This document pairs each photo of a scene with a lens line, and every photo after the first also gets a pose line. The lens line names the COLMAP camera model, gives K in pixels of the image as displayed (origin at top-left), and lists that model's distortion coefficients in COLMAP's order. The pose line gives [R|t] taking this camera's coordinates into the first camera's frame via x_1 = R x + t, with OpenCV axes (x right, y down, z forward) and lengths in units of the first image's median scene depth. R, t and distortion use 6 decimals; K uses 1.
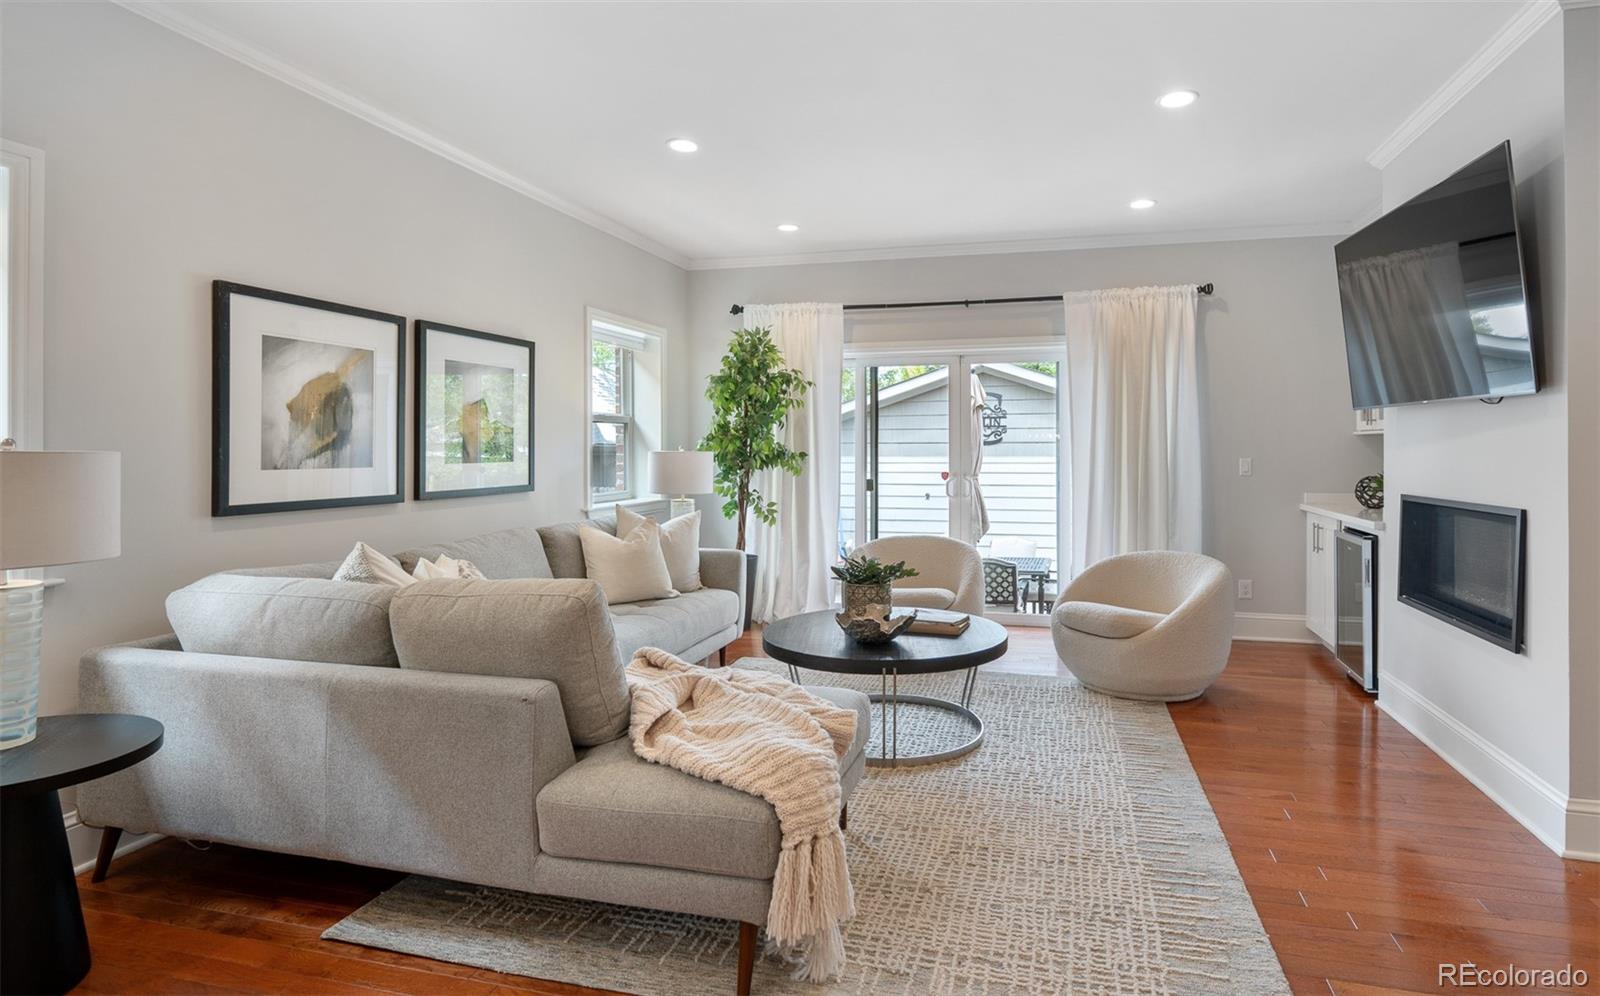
lens RADIAL K [[1024.4, 0, 735.7], [0, 1024.4, 440.8], [0, 0, 1]] dist [0.002114, -0.005391]
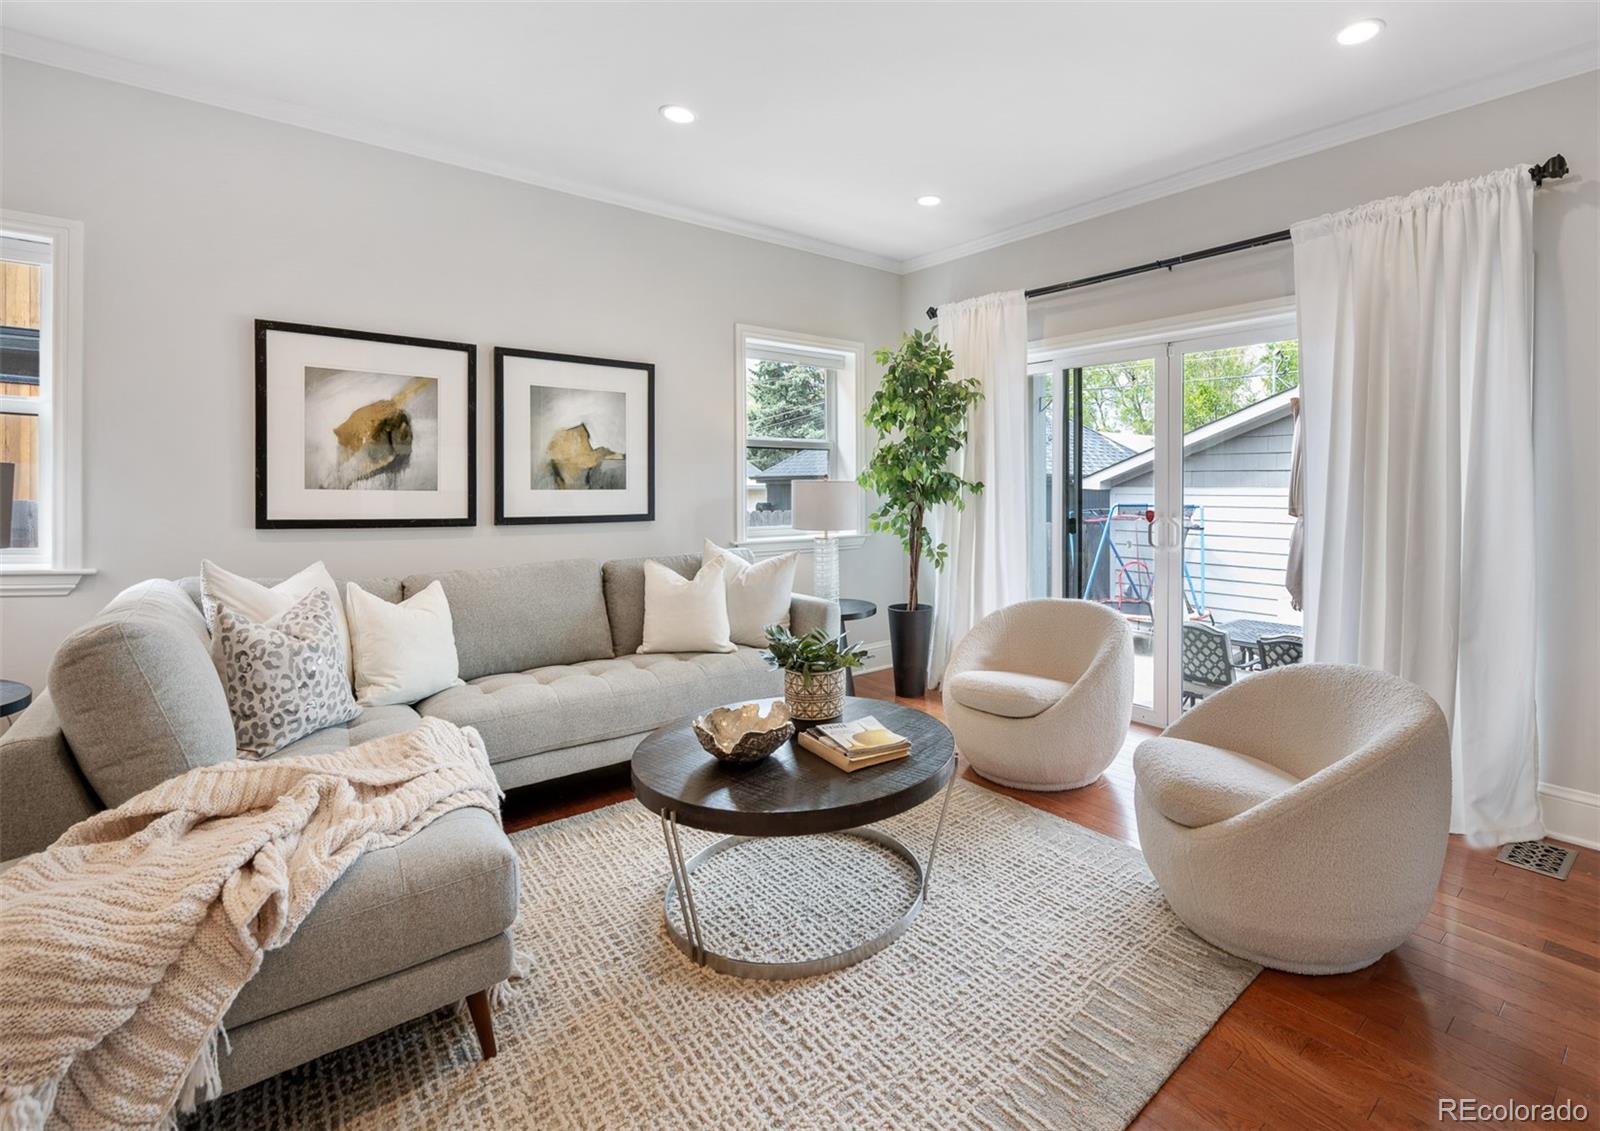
lens RADIAL K [[889.1, 0, 869.2], [0, 889.1, 501.2], [0, 0, 1]] dist [-0.008216, 0.000325]
pose [[0.818735, 0.011686, -0.574052, 0.562821], [-0.005412, 0.999906, 0.012637, 0.024941], [0.574146, -0.007239, 0.818721, 0.547842]]
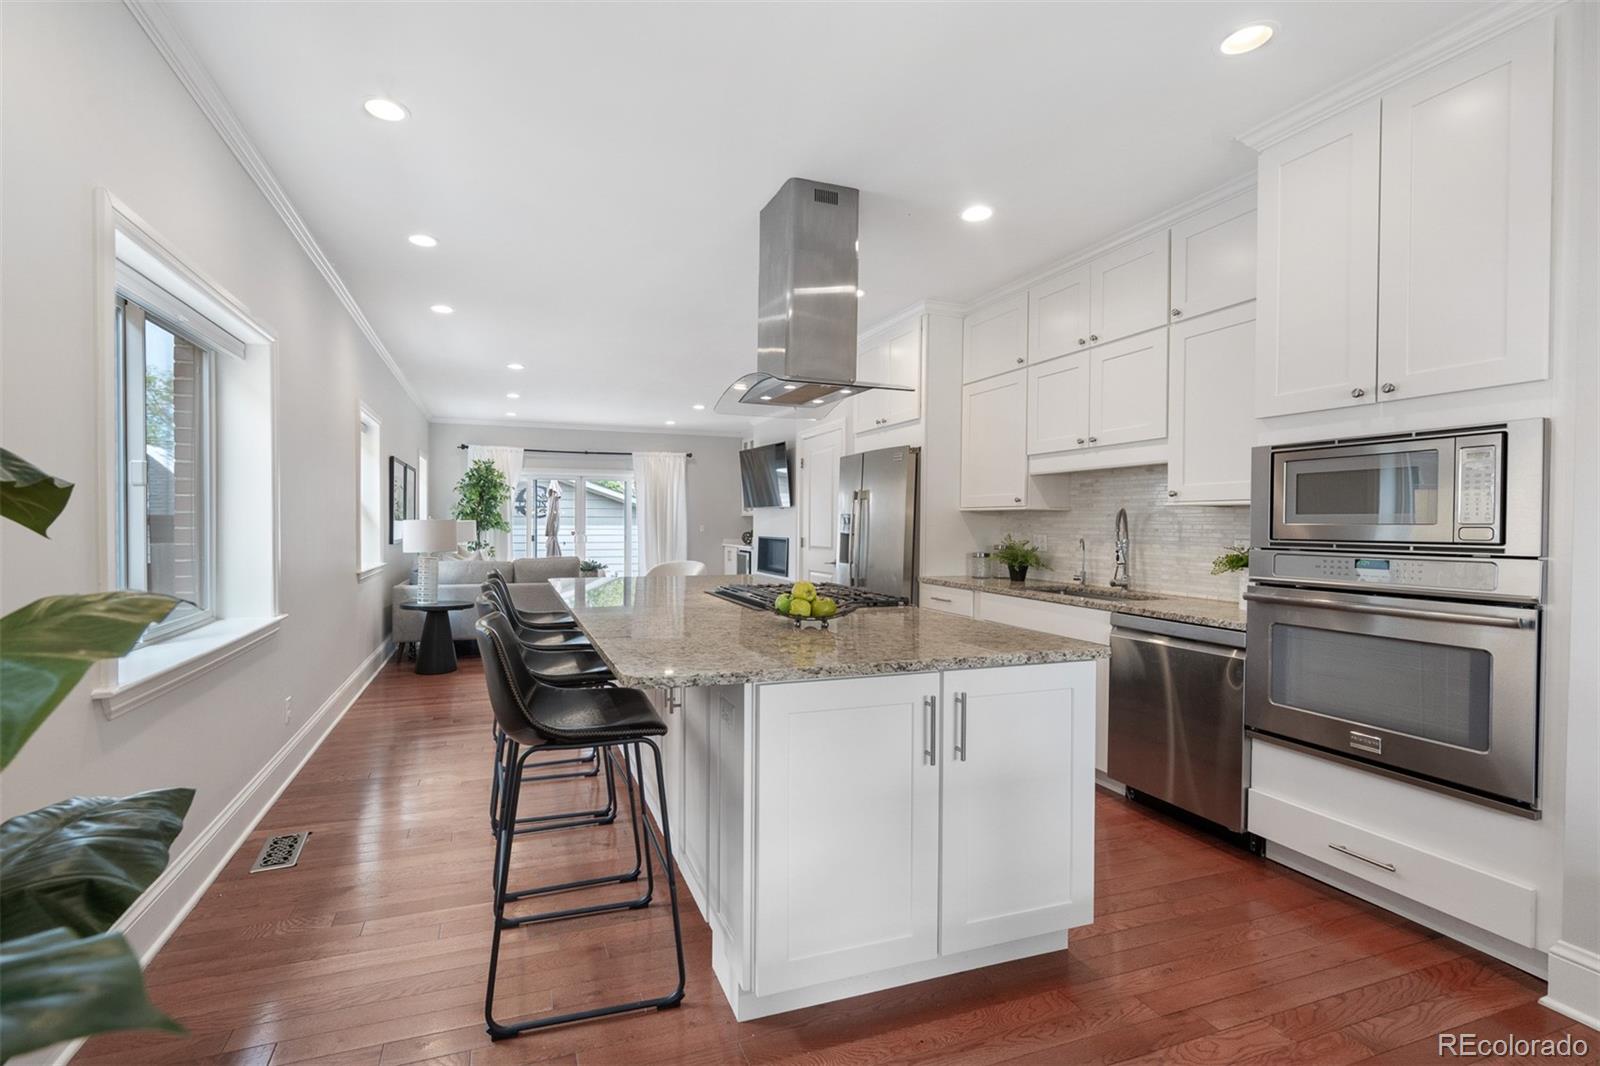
lens RADIAL K [[829.8, 0, 871.0], [0, 829.8, 535.3], [0, 0, 1]] dist [0.003104, -0.001027]
pose [[0.747177, -0.003573, 0.664616, -0.679090], [-0.011736, 0.999759, 0.018569, -0.001252], [-0.664522, -0.021675, 0.746954, -0.977638]]
